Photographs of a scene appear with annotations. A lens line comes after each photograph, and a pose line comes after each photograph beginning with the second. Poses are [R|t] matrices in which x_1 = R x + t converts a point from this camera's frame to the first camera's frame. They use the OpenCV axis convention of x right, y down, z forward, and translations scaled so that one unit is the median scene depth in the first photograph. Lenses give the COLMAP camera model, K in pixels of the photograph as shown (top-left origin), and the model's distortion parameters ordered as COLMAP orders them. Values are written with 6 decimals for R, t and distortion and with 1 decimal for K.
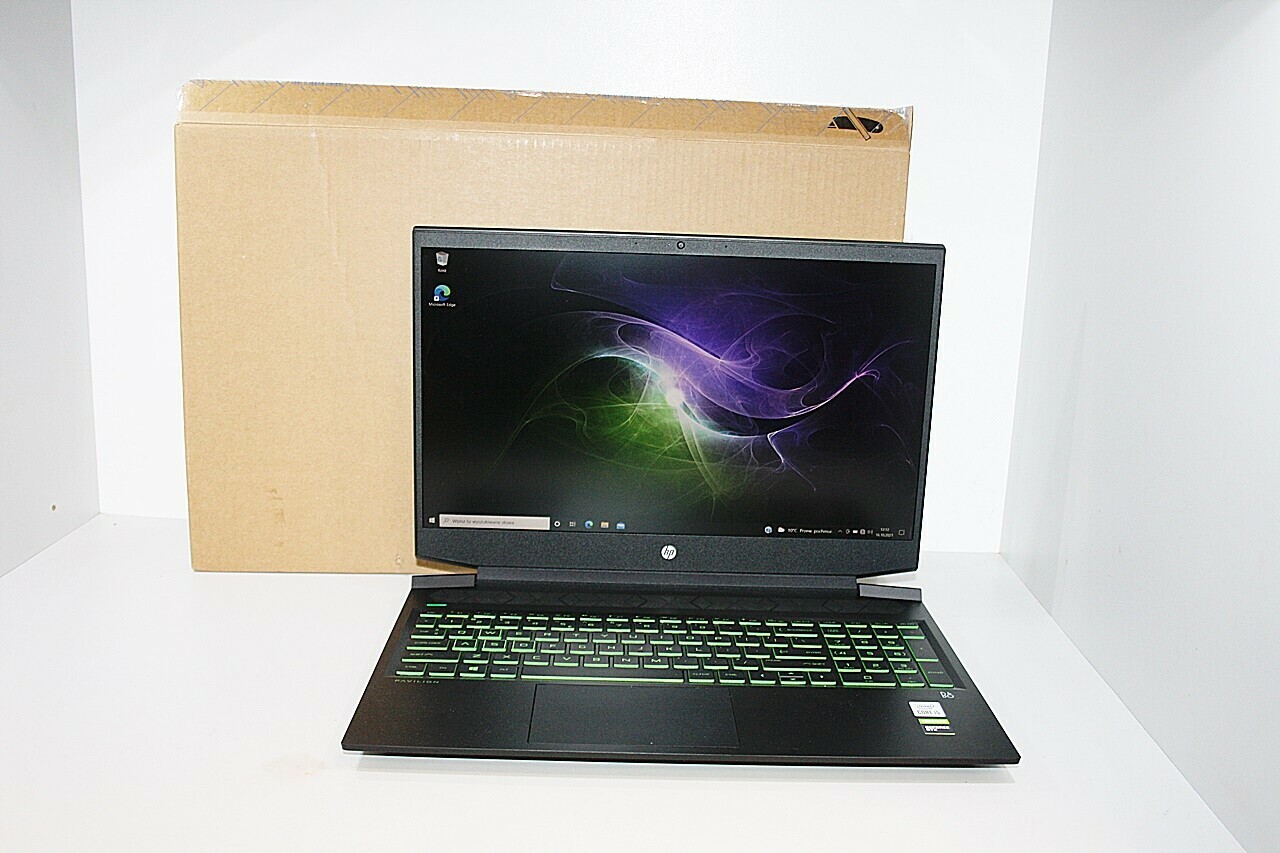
lens RADIAL K [[1293.2, 0, 640.0], [0, 1293.2, 426.5], [0, 0, 1]] dist [-0.118183, 0.001652]
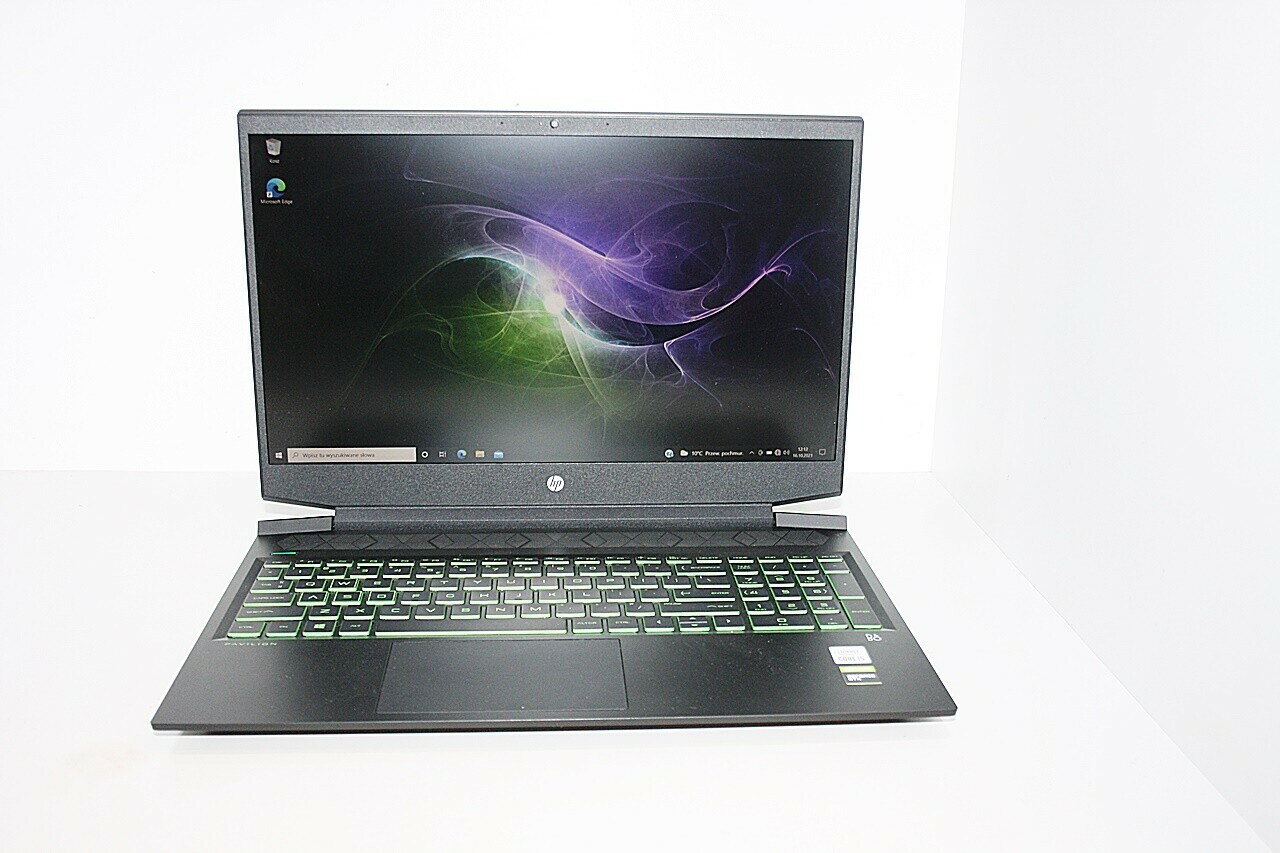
lens RADIAL K [[1375.9, 0, 640.0], [0, 1375.9, 426.5], [0, 0, 1]] dist [-0.110478, 0.005070]
pose [[0.998291, -0.031994, 0.048894, 0.037364], [0.029423, 0.998191, 0.052433, 0.013543], [-0.050483, -0.050905, 0.997427, 0.084604]]
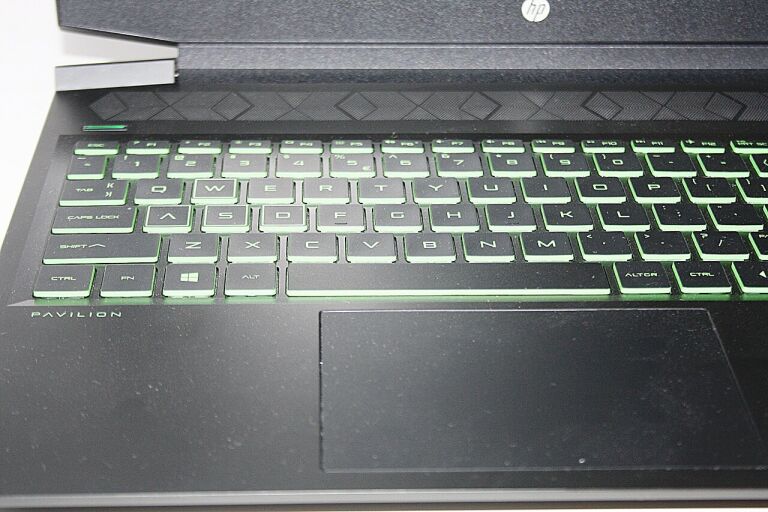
lens RADIAL K [[1668.0, 0, 384.0], [0, 1668.0, 256.0], [0, 0, 1]] dist [0.000988, -0.431411]
pose [[0.999662, -0.024788, 0.007848, -0.051937], [0.021513, 0.958050, 0.285792, -0.002724], [-0.014603, -0.285527, 0.958259, 0.336537]]
